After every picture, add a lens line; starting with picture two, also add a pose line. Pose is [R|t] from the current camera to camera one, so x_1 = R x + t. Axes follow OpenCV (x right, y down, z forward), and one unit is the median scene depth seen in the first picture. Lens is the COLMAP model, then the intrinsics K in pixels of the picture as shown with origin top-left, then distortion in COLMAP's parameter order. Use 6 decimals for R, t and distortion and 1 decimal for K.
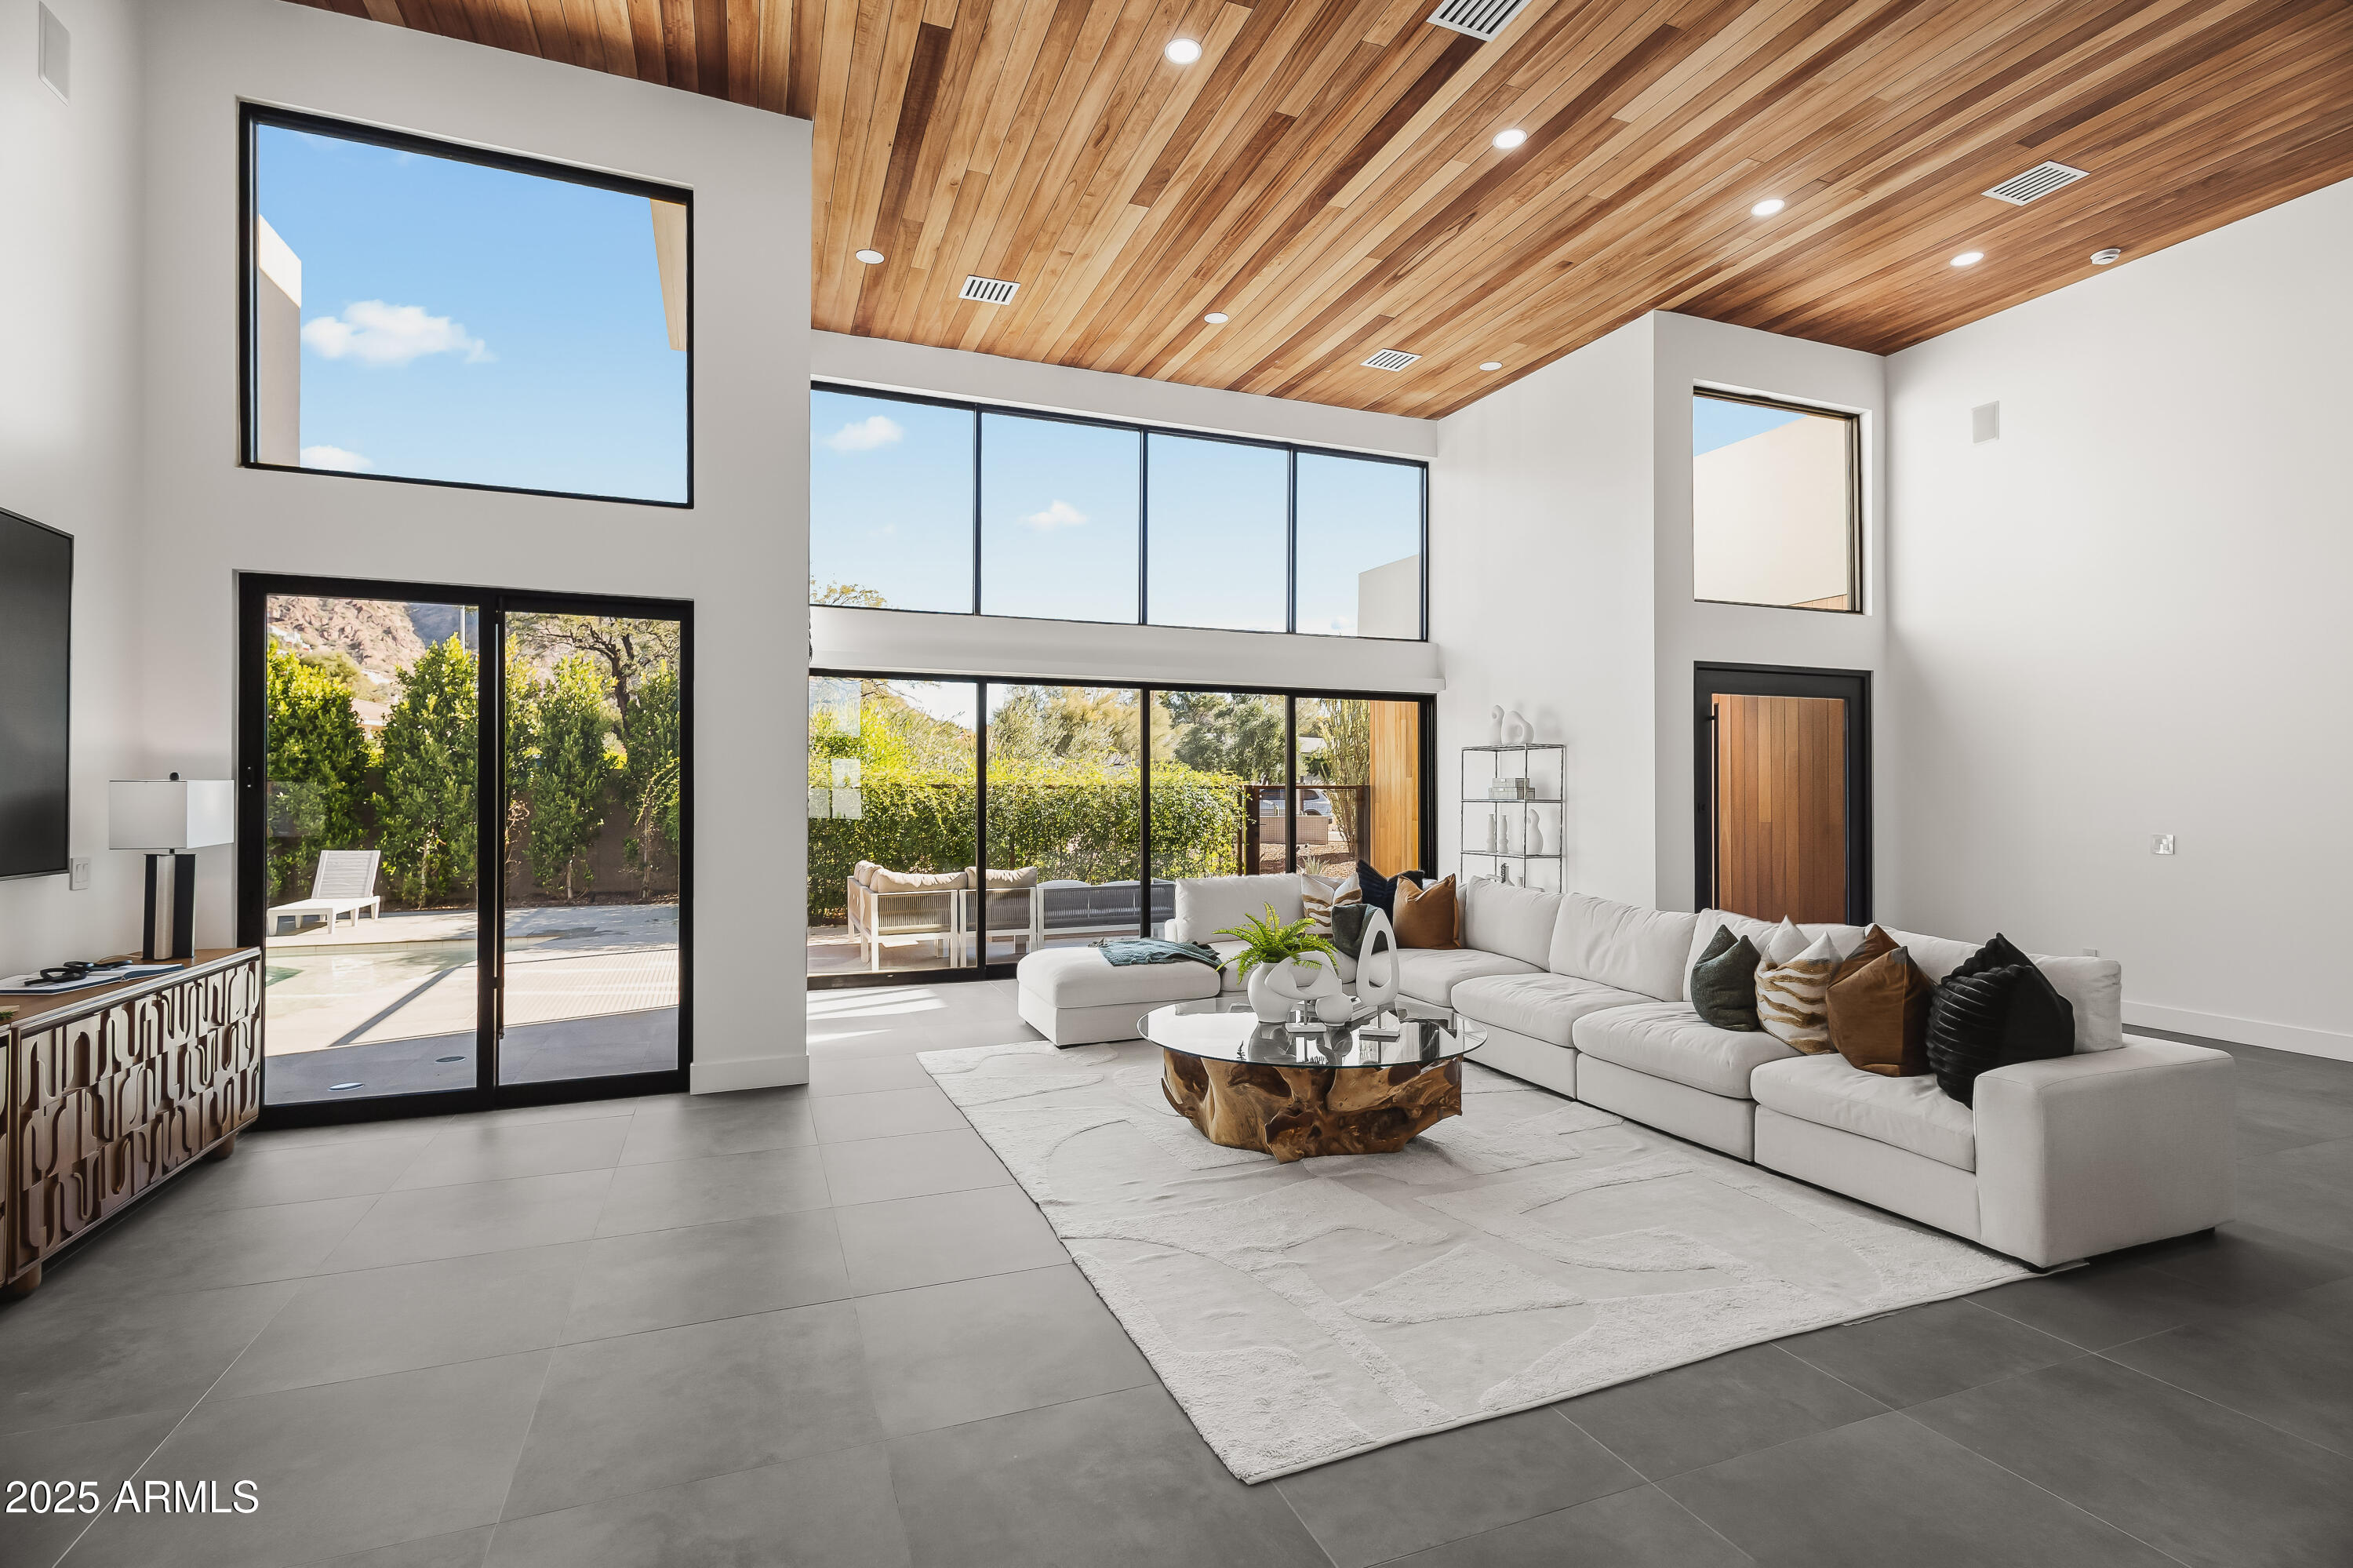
lens RADIAL K [[1110.3, 0, 1218.1], [0, 1110.3, 801.6], [0, 0, 1]] dist [0.007187, 0.000005]
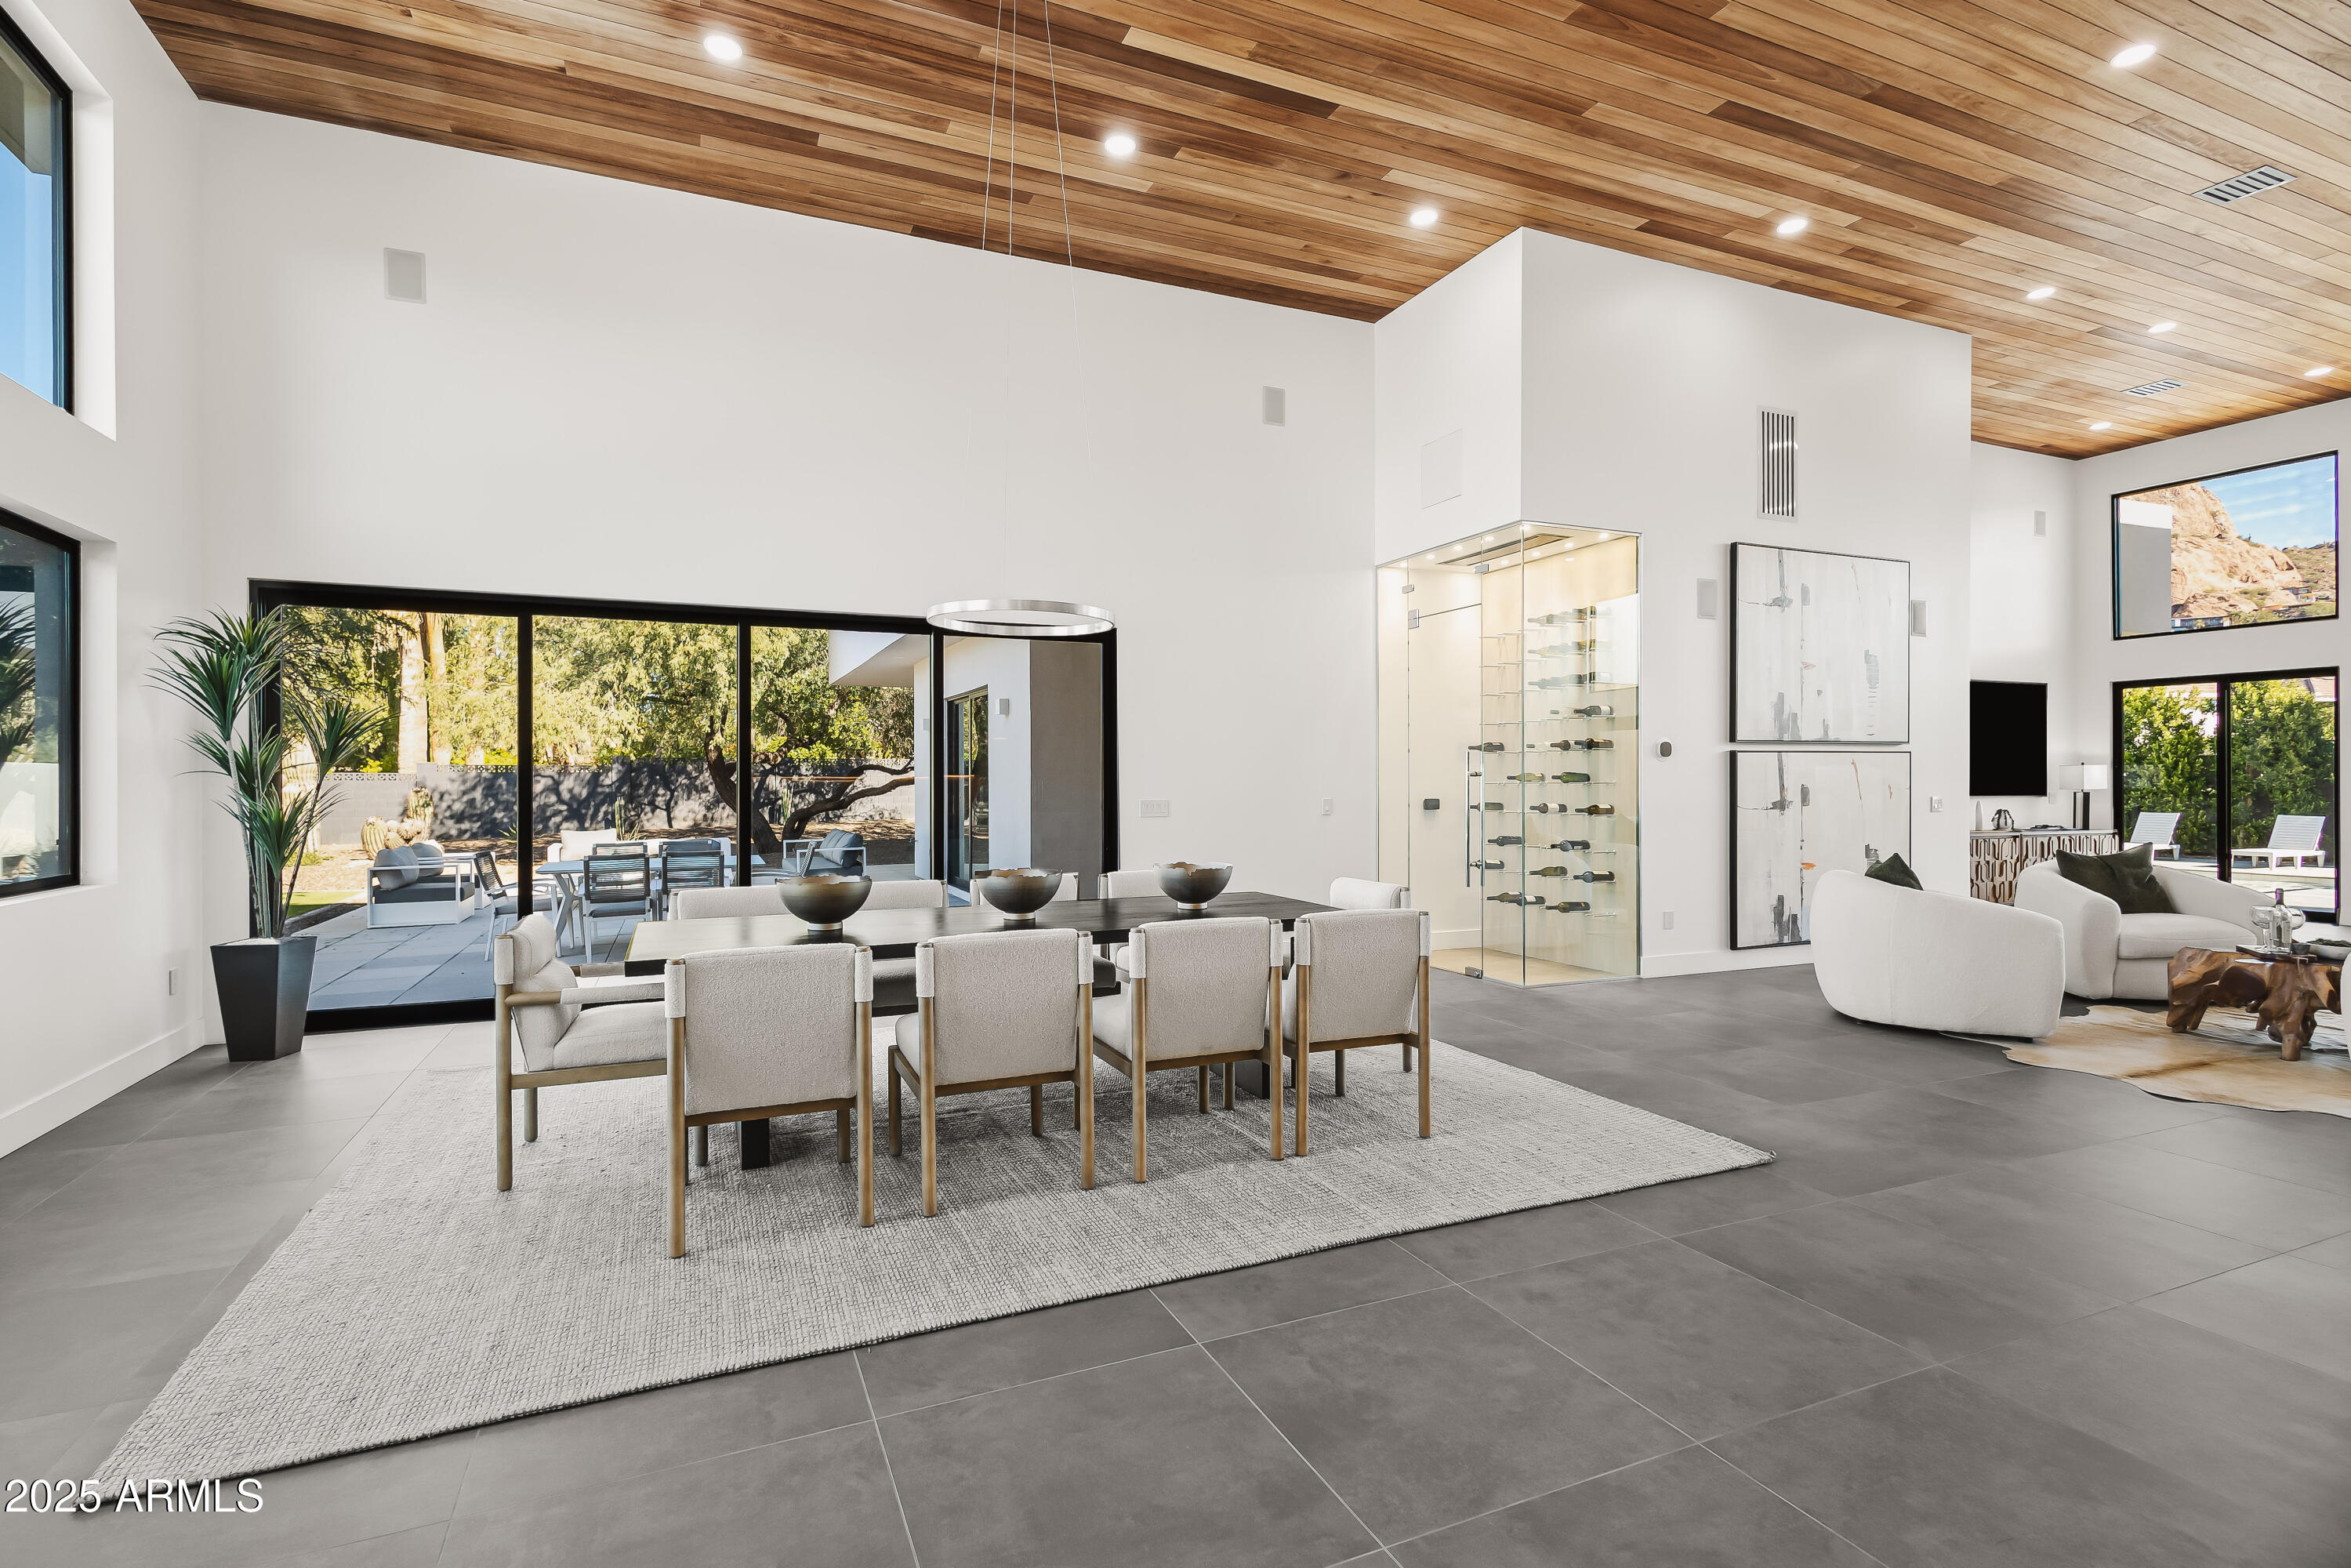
lens RADIAL K [[1109.4, 0, 1147.0], [0, 1109.4, 779.1], [0, 0, 1]] dist [0.007187, 0.000005]
pose [[0.011964, -0.003927, -0.999921, 0.925311], [-0.005807, 0.999975, -0.003996, 0.021150], [0.999912, 0.005855, 0.011941, -0.692580]]
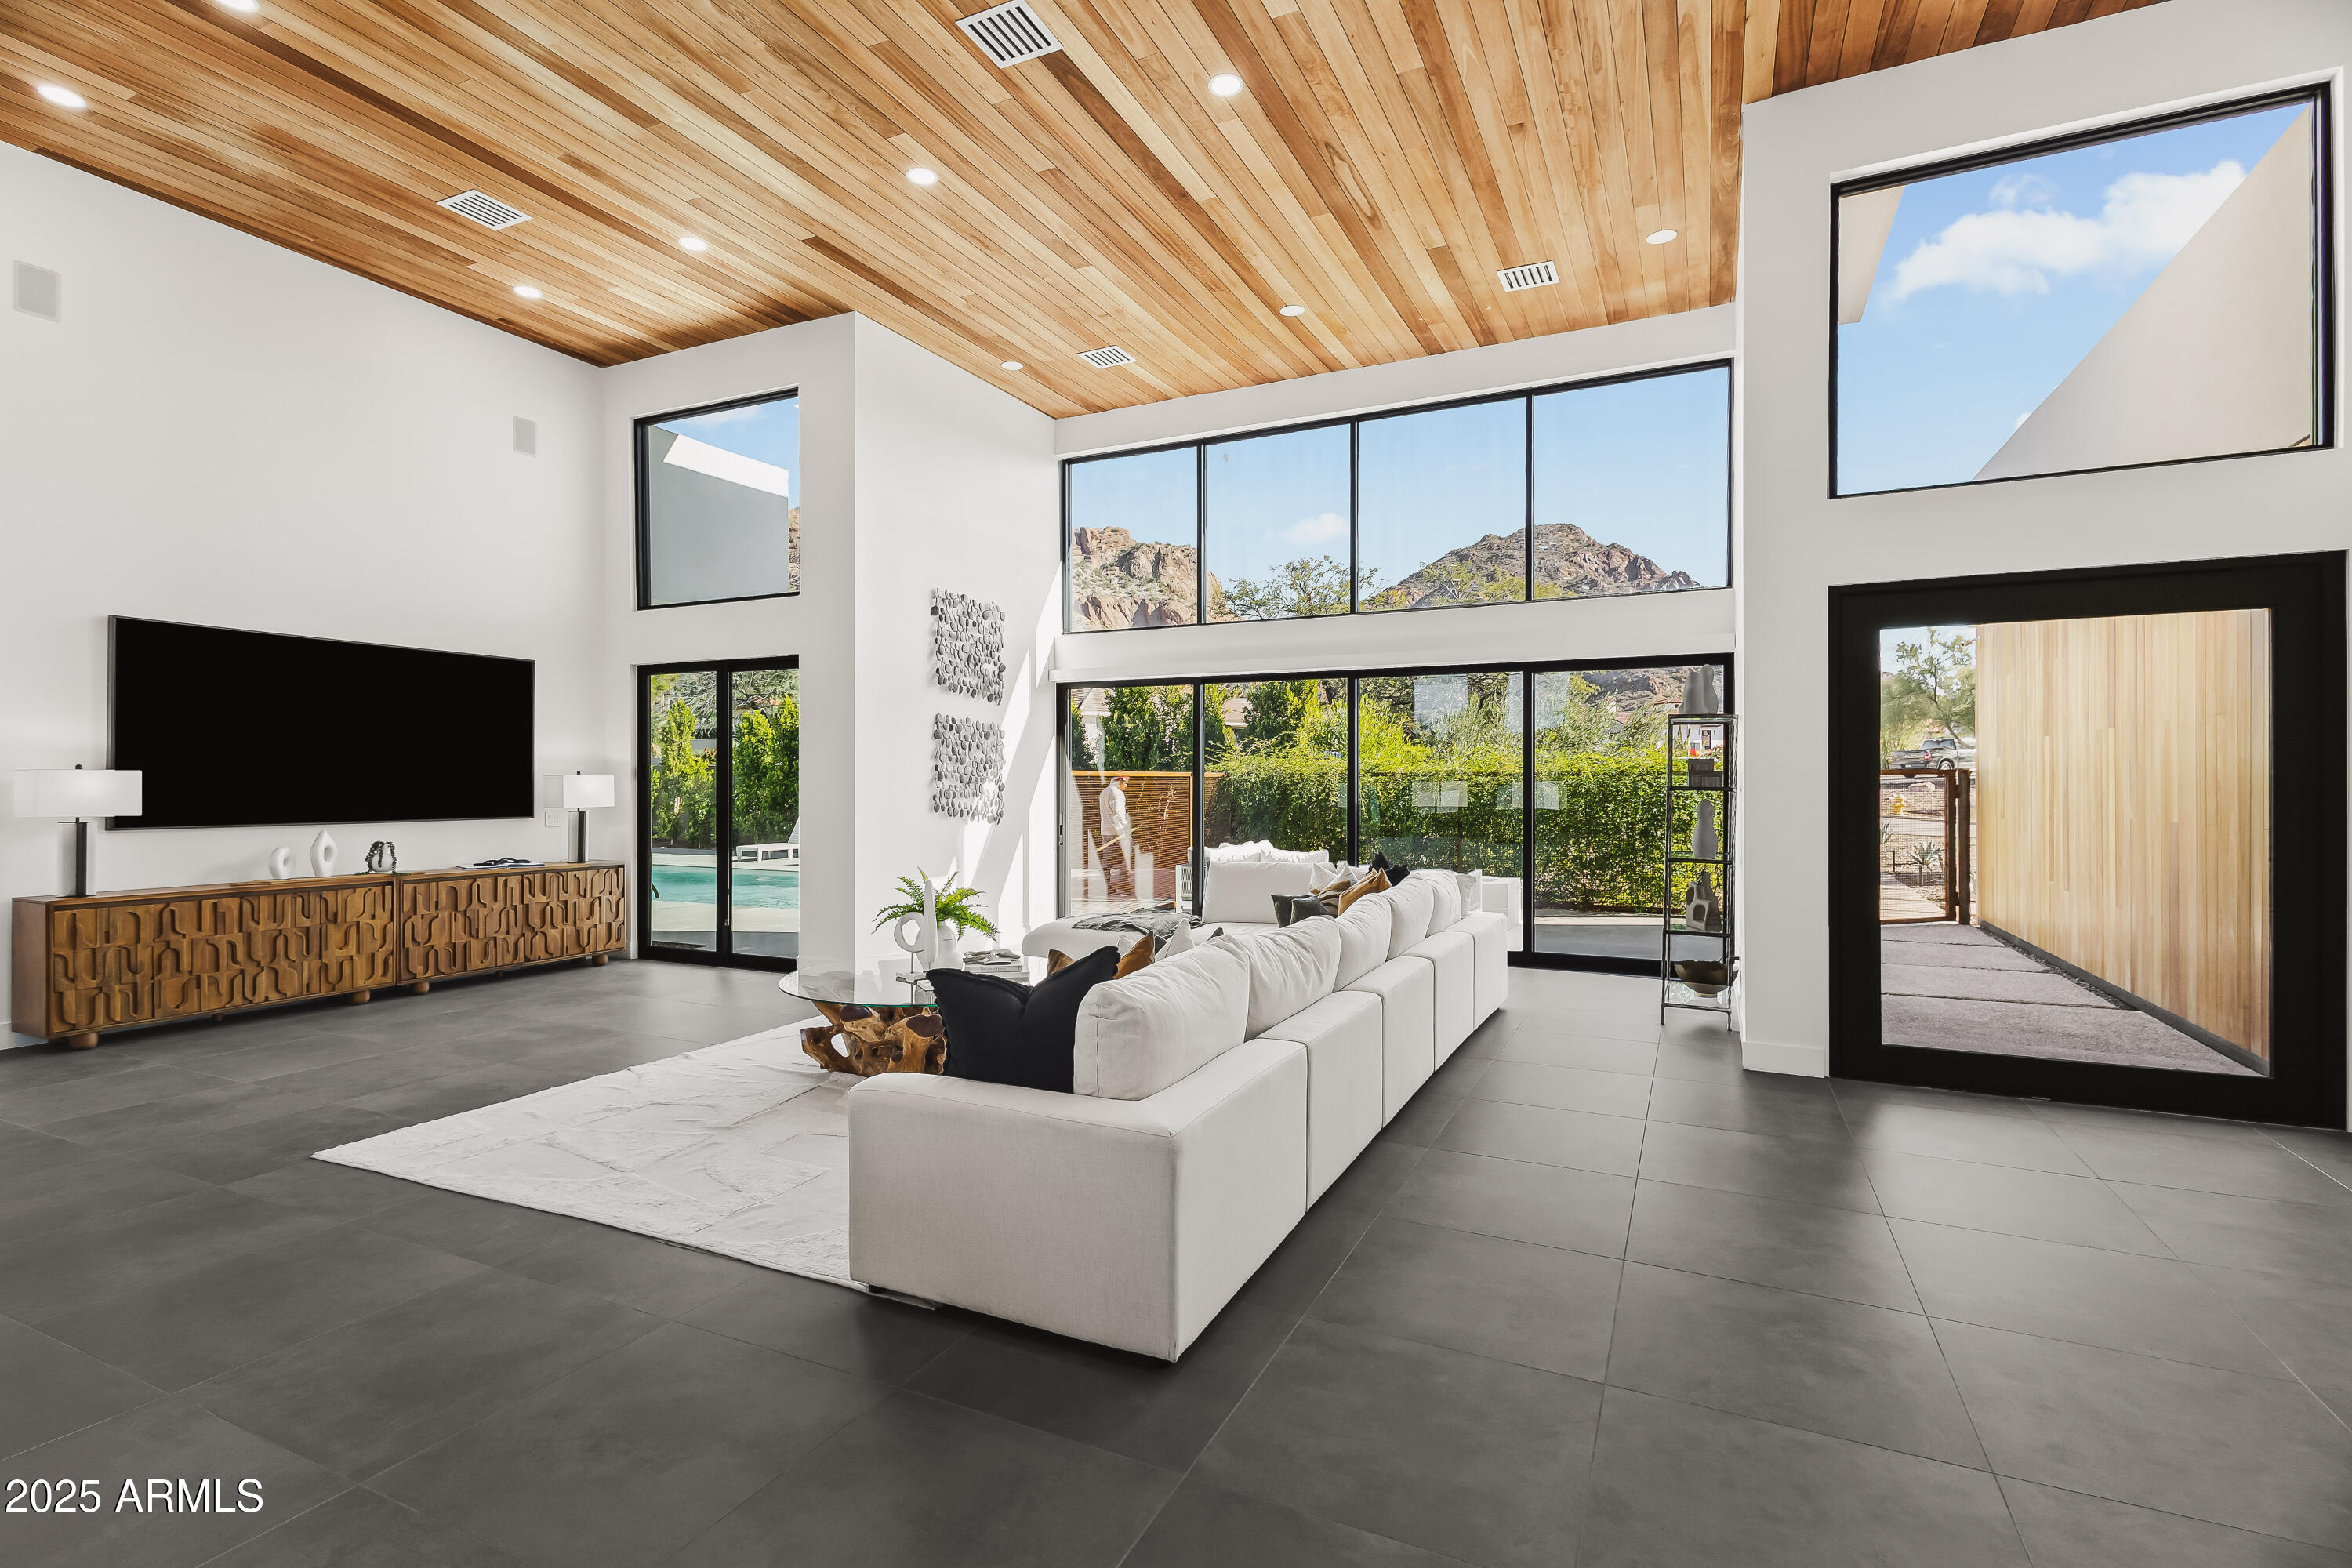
lens RADIAL K [[1109.8, 0, 1144.4], [0, 1109.8, 792.5], [0, 0, 1]] dist [0.007187, 0.000005]
pose [[0.663834, 0.005077, -0.747863, 0.650751], [-0.007593, 0.999971, 0.000048, 0.002667], [0.747841, 0.005647, 0.663853, 0.229777]]
